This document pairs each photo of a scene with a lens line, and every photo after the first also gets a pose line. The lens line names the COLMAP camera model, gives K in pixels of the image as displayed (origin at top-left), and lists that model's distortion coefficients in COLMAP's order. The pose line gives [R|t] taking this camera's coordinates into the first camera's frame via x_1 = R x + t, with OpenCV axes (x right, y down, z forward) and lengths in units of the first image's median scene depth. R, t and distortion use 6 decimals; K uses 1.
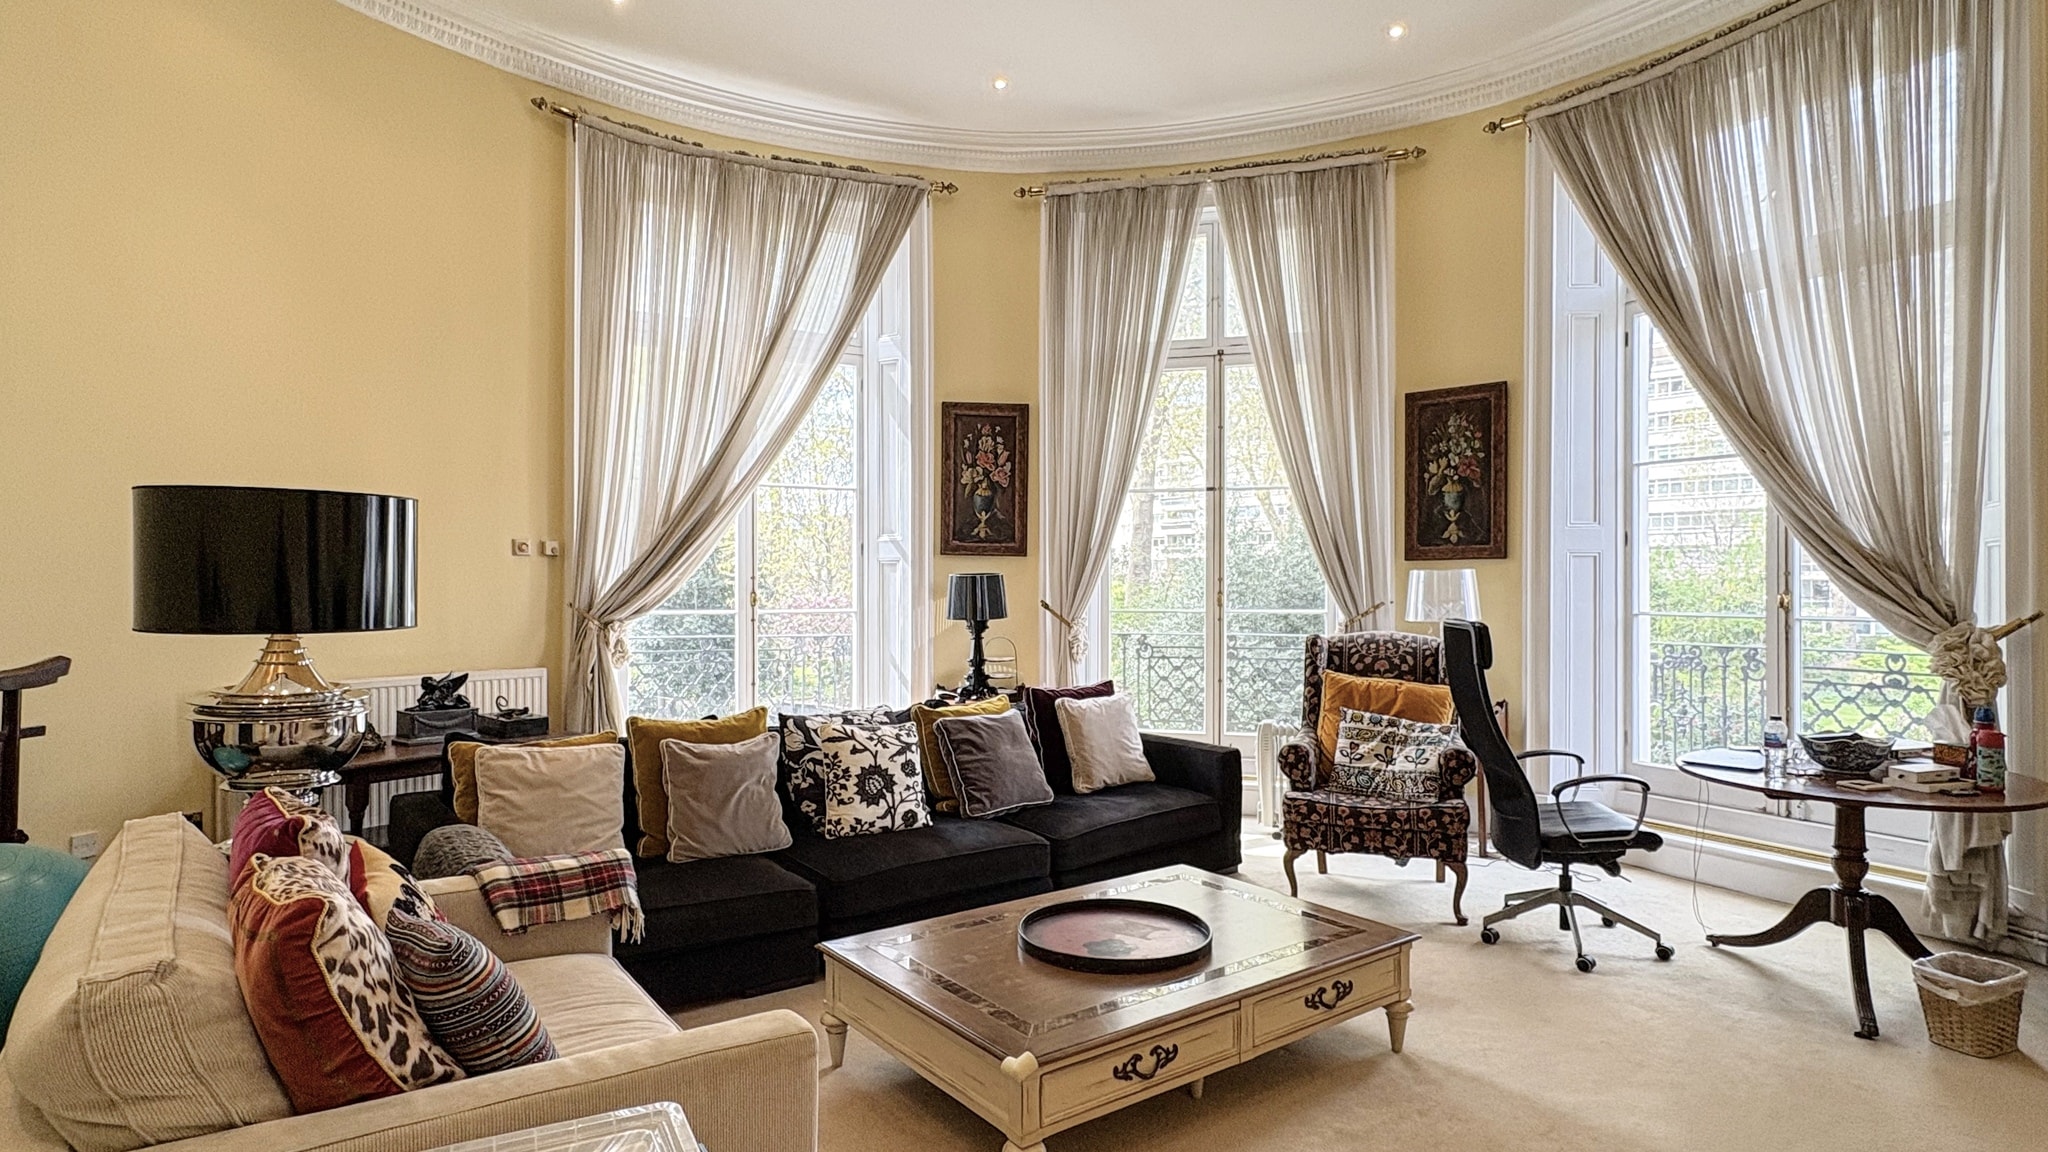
lens RADIAL K [[1058.8, 0, 1032.2], [0, 1058.8, 594.4], [0, 0, 1]] dist [-0.000496, -0.000299]
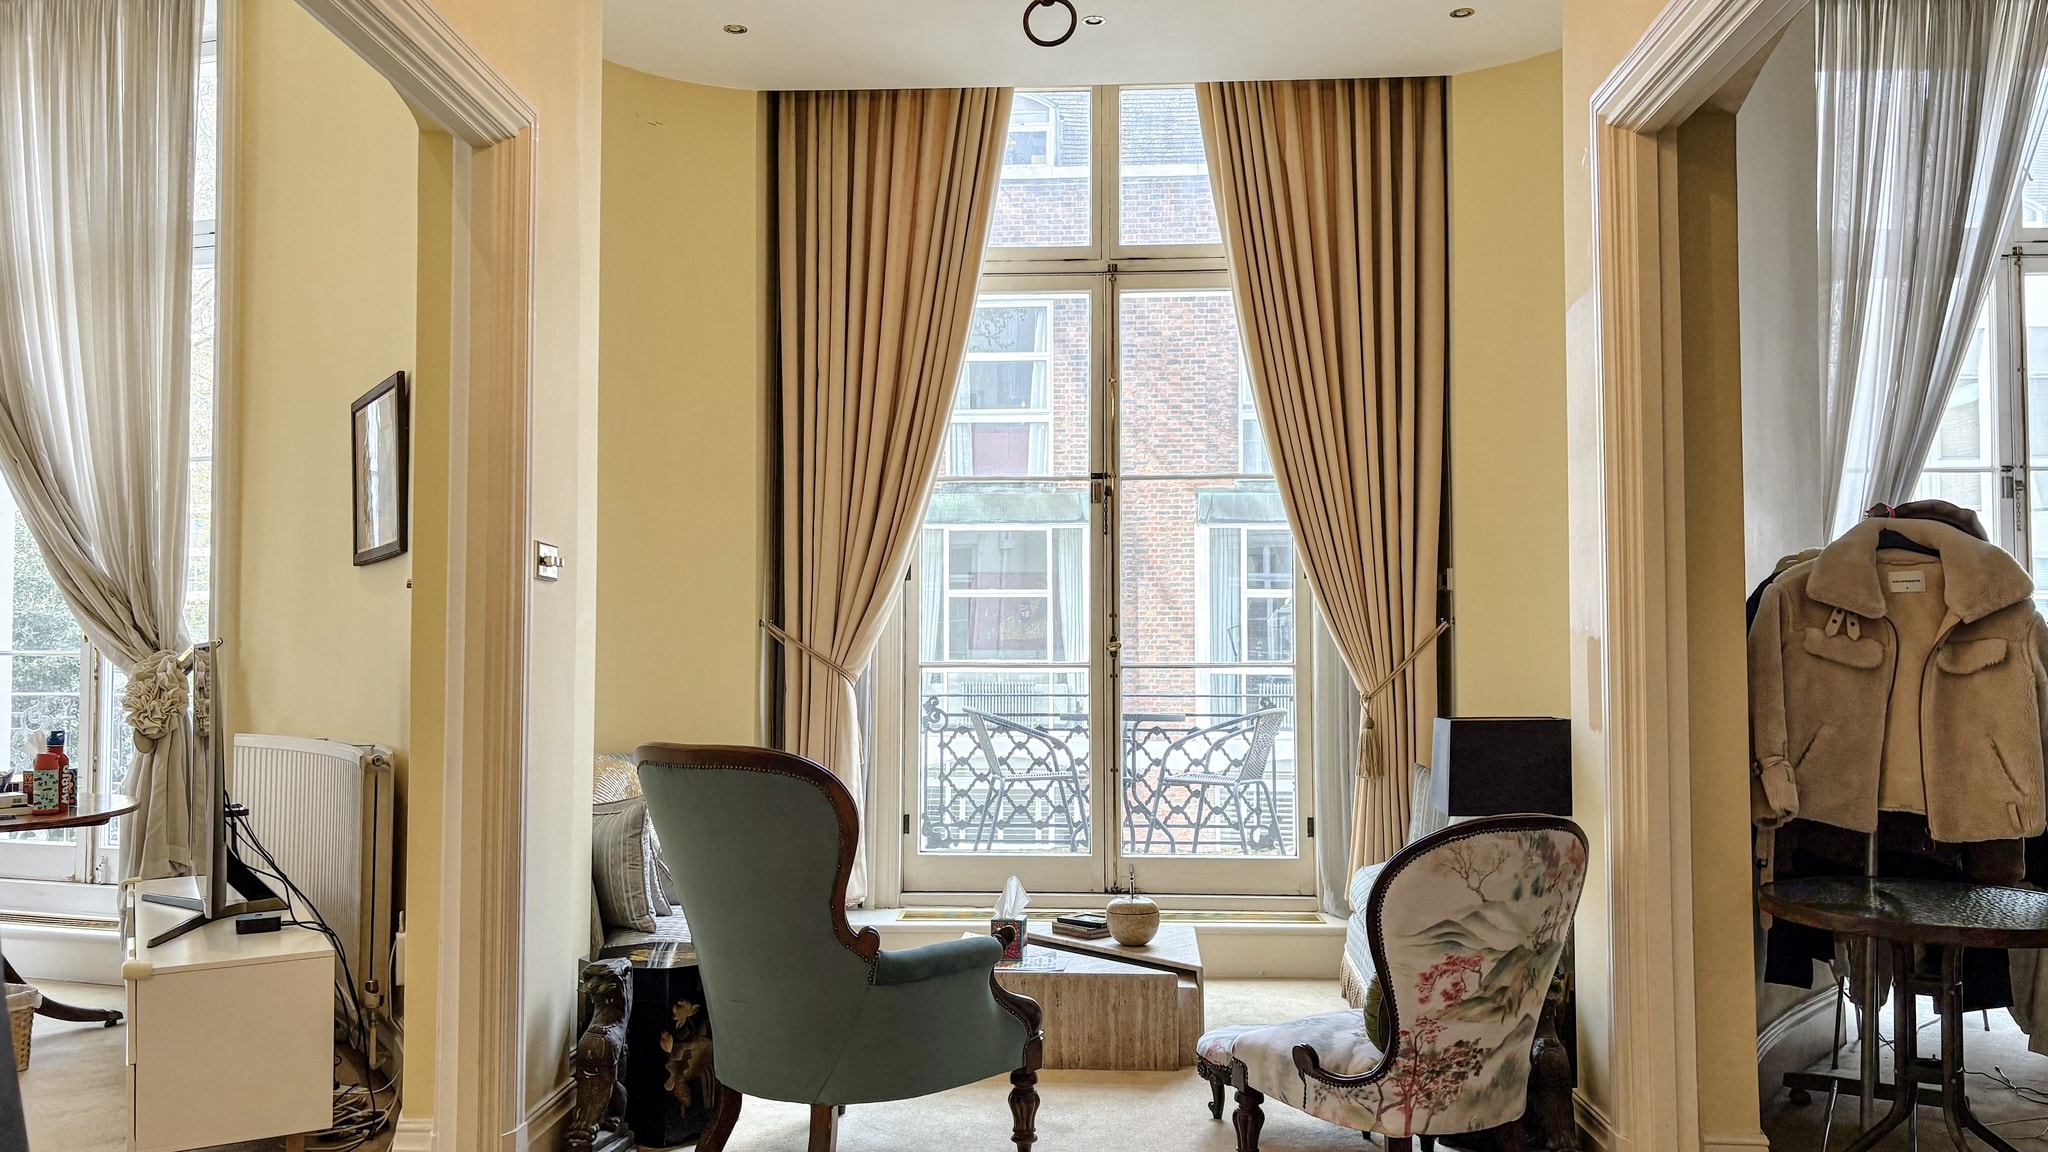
lens RADIAL K [[1562.5, 0, 1016.7], [0, 1562.5, 583.6], [0, 0, 1]] dist [0.015229, 0.001352]
pose [[0.734090, 0.031122, 0.678338, 0.363047], [0.003508, 0.998762, -0.049619, 0.029680], [-0.679043, 0.038805, 0.733072, -0.447668]]
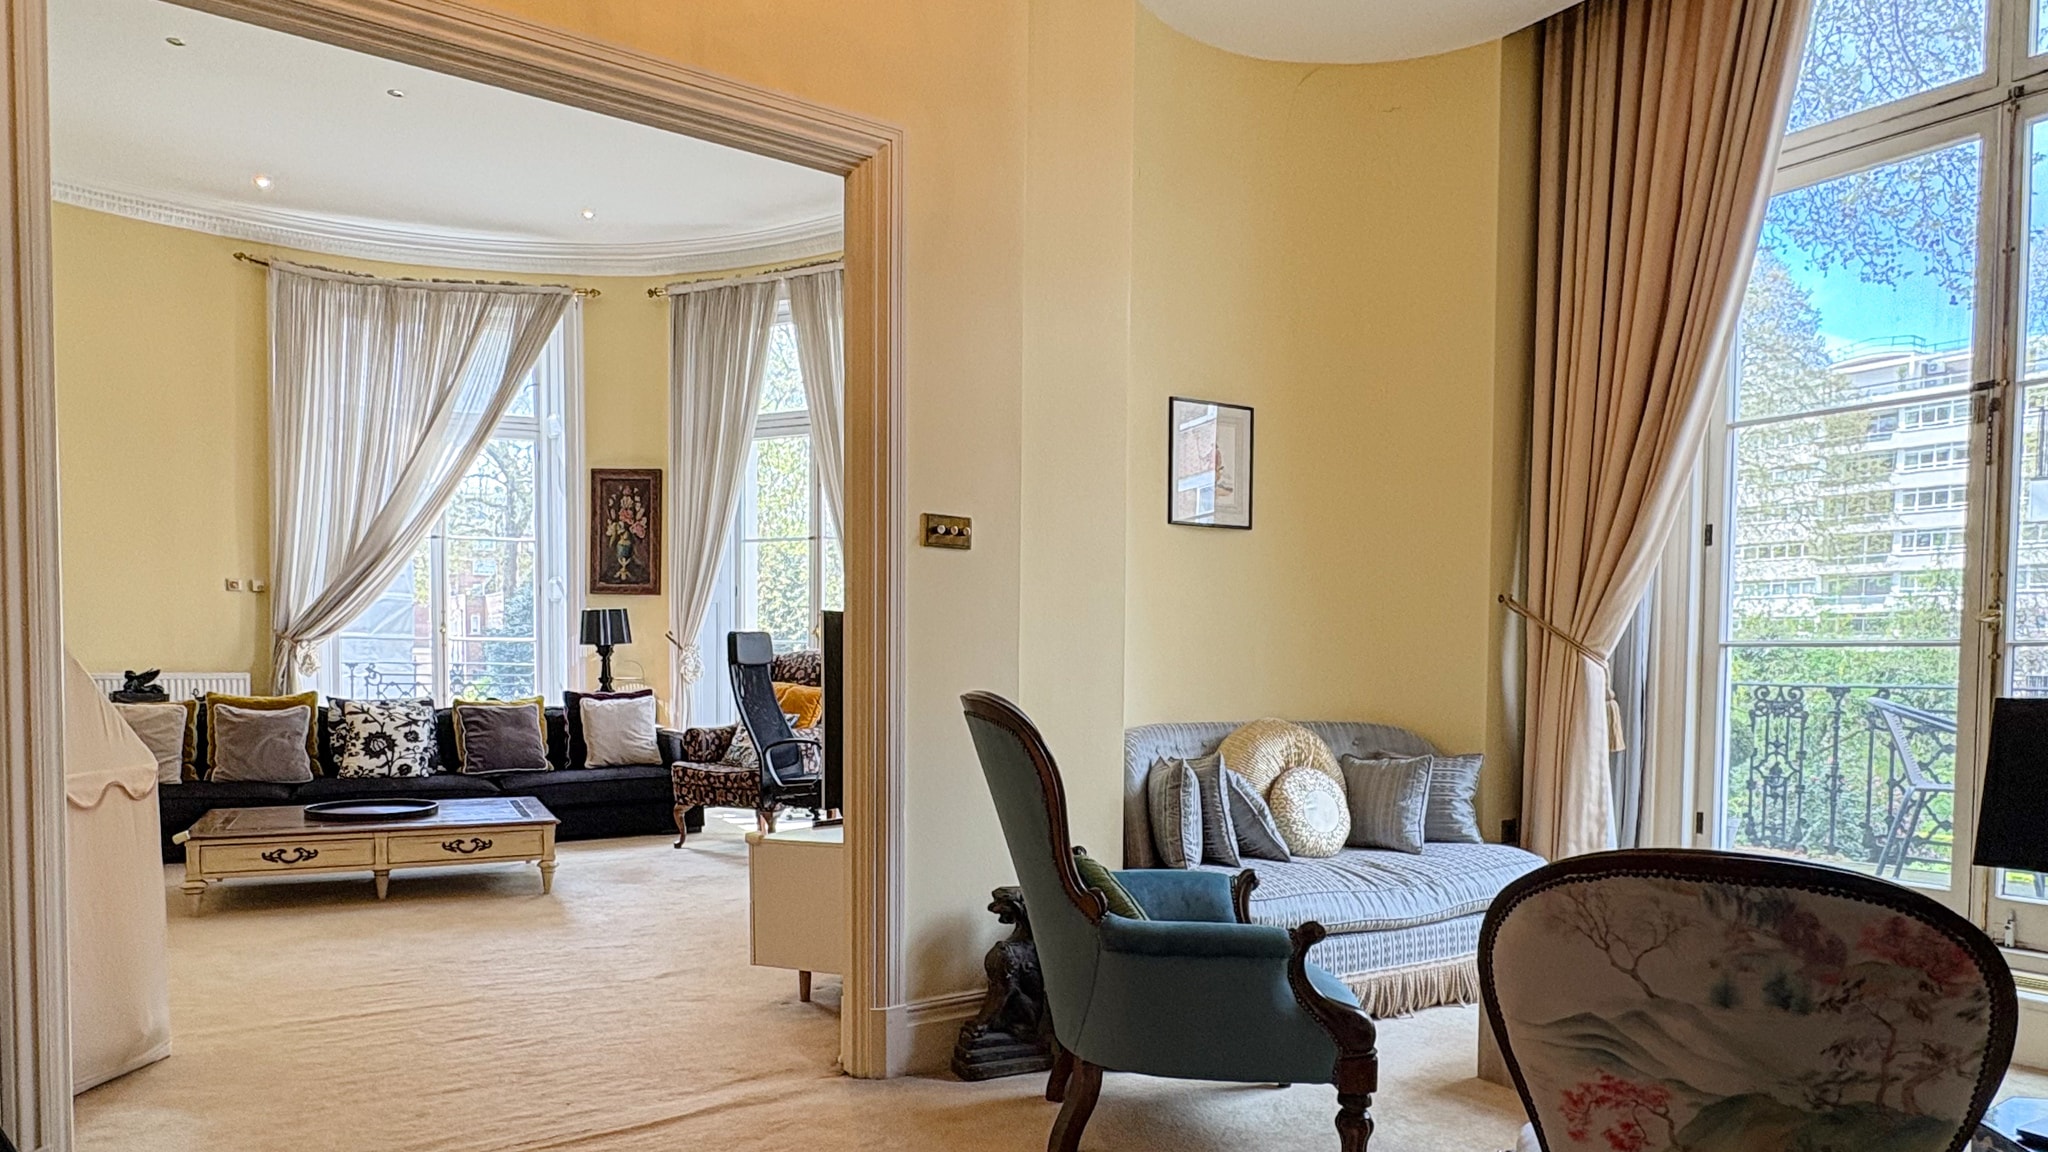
lens RADIAL K [[1230.0, 0, 1018.5], [0, 1230.0, 711.4], [0, 0, 1]] dist [0.000806, 0.000987]
pose [[0.984440, 0.015574, -0.175028, 0.824607], [-0.009193, 0.999265, 0.037211, 0.052381], [0.175479, -0.035023, 0.983860, -0.407566]]
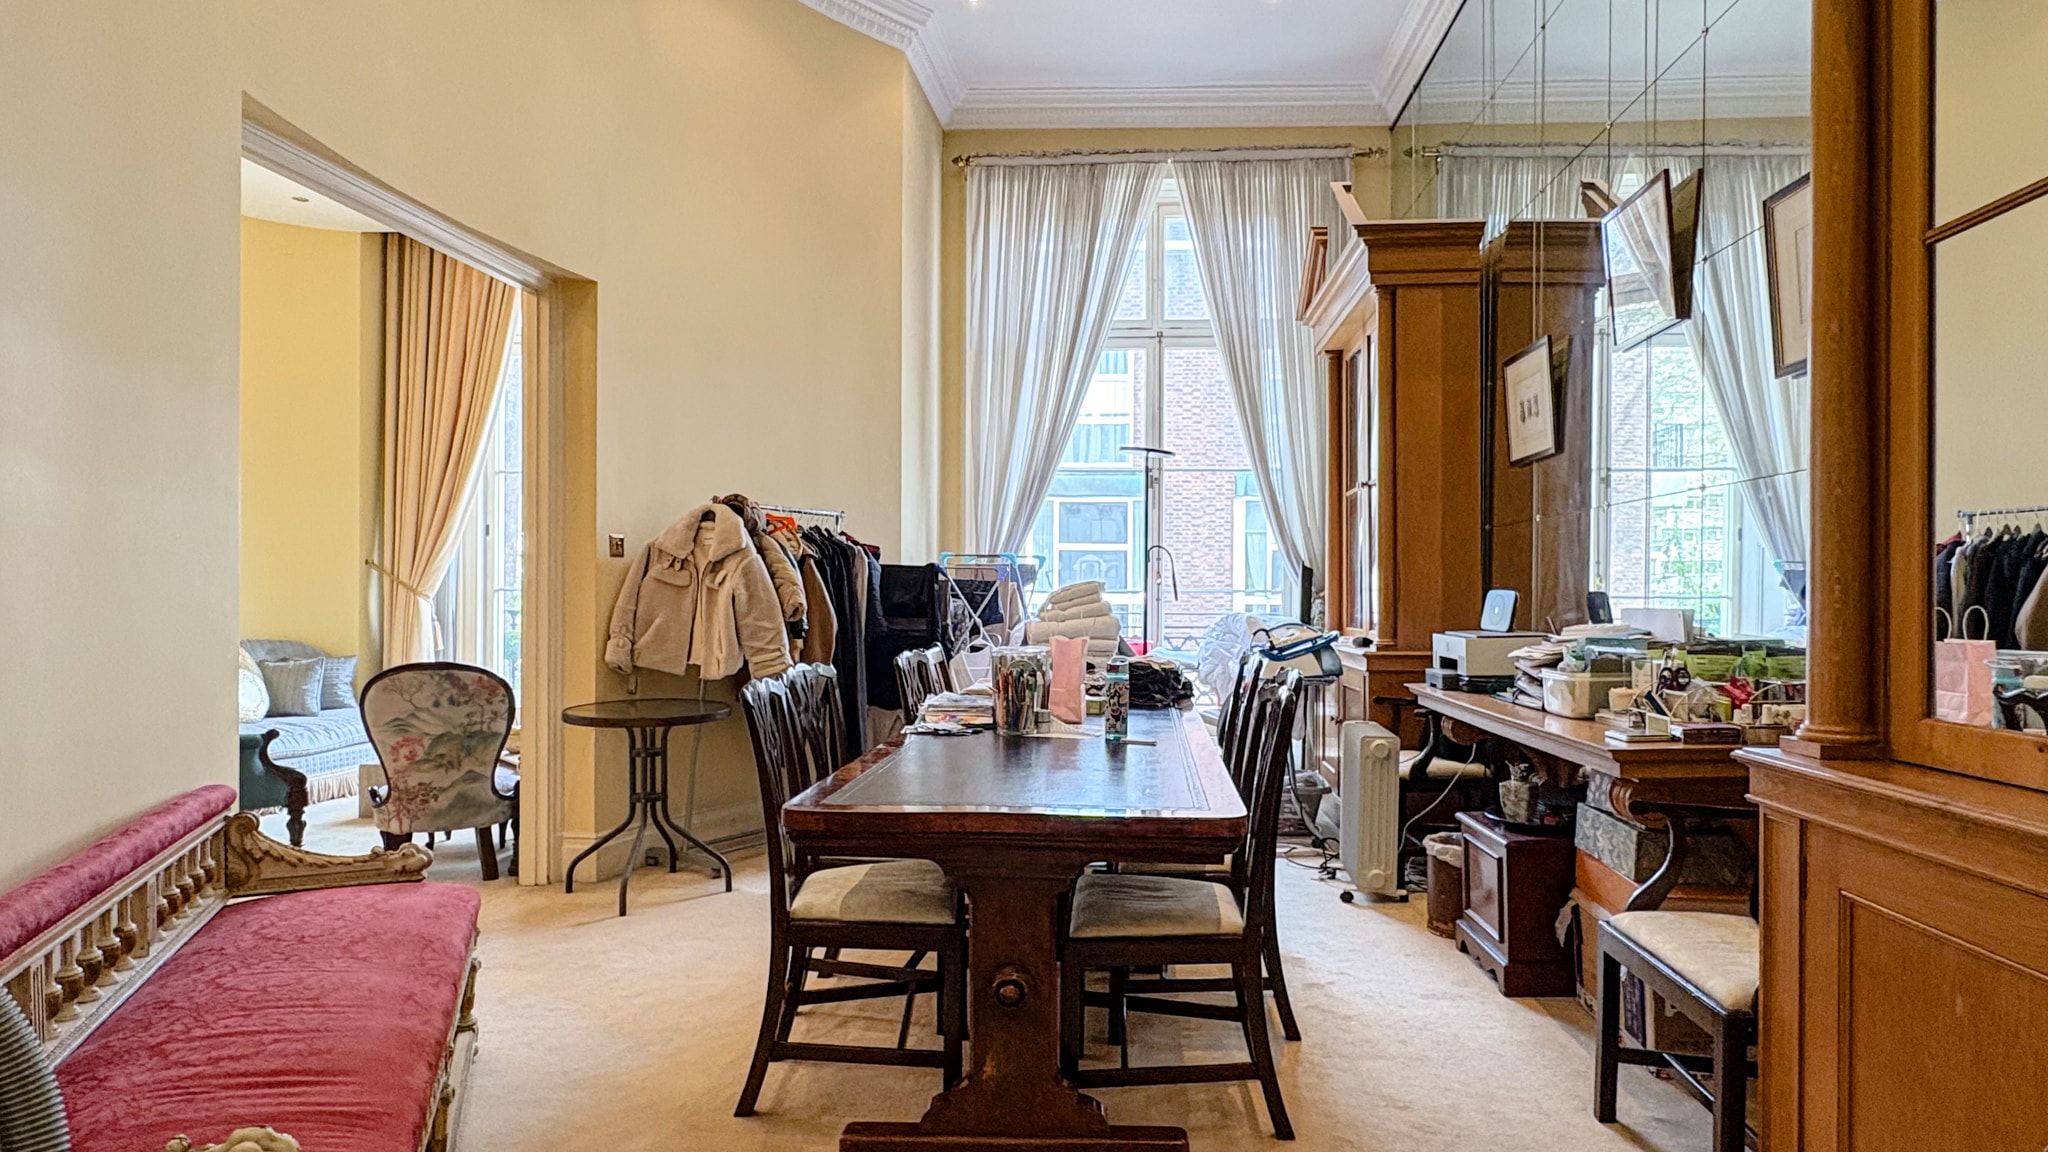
lens RADIAL K [[1137.0, 0, 1018.8], [0, 1137.0, 594.8], [0, 0, 1]] dist [0.000056, 0.001184]
pose [[0.754892, 0.002889, 0.655843, 0.701608], [-0.001630, 0.999995, -0.002529, 0.042285], [-0.655847, 0.000840, 0.754893, -1.039730]]
